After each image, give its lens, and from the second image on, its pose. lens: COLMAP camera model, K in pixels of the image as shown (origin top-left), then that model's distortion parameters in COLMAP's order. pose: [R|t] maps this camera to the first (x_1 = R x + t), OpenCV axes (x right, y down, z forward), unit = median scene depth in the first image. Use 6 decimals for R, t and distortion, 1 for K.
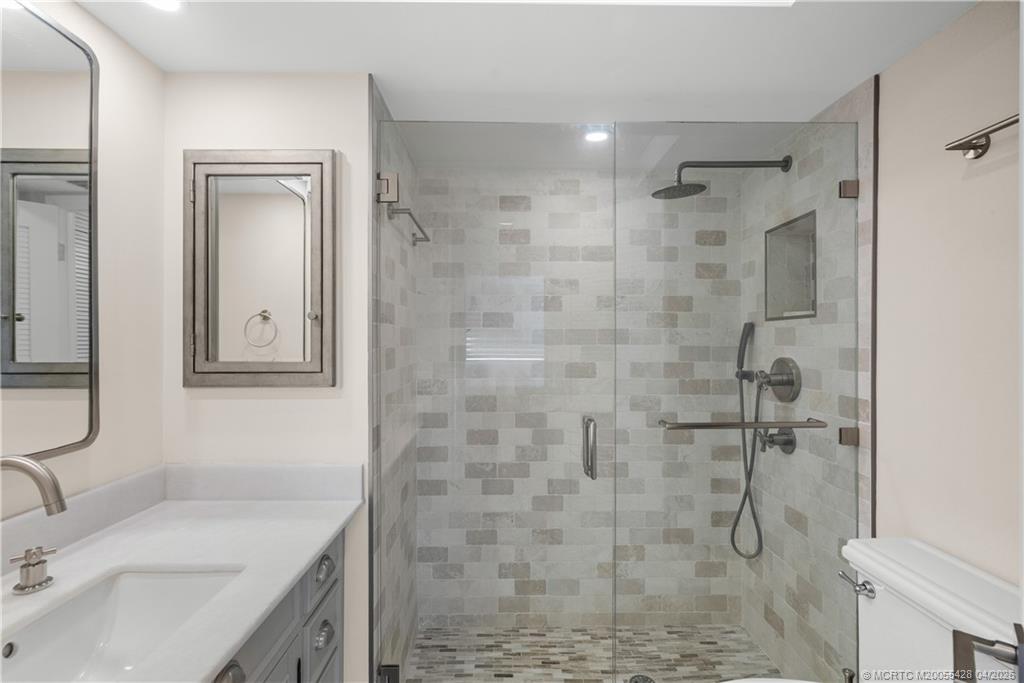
lens RADIAL K [[488.9, 0, 512.9], [0, 488.9, 340.5], [0, 0, 1]] dist [-0.000929, 0.000563]
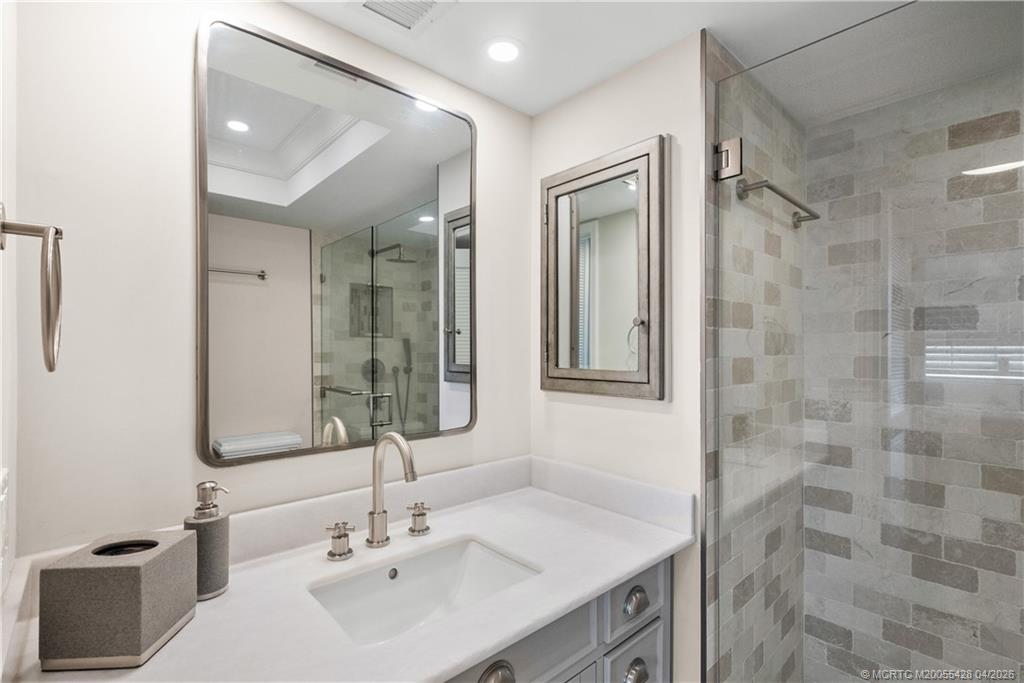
lens RADIAL K [[479.9, 0, 513.4], [0, 479.9, 350.3], [0, 0, 1]] dist [-0.000234, 0.000473]
pose [[0.653659, 0.004043, -0.756779, 0.118850], [-0.002919, 0.999992, 0.002821, 0.001538], [0.756784, 0.000365, 0.653665, 0.217275]]
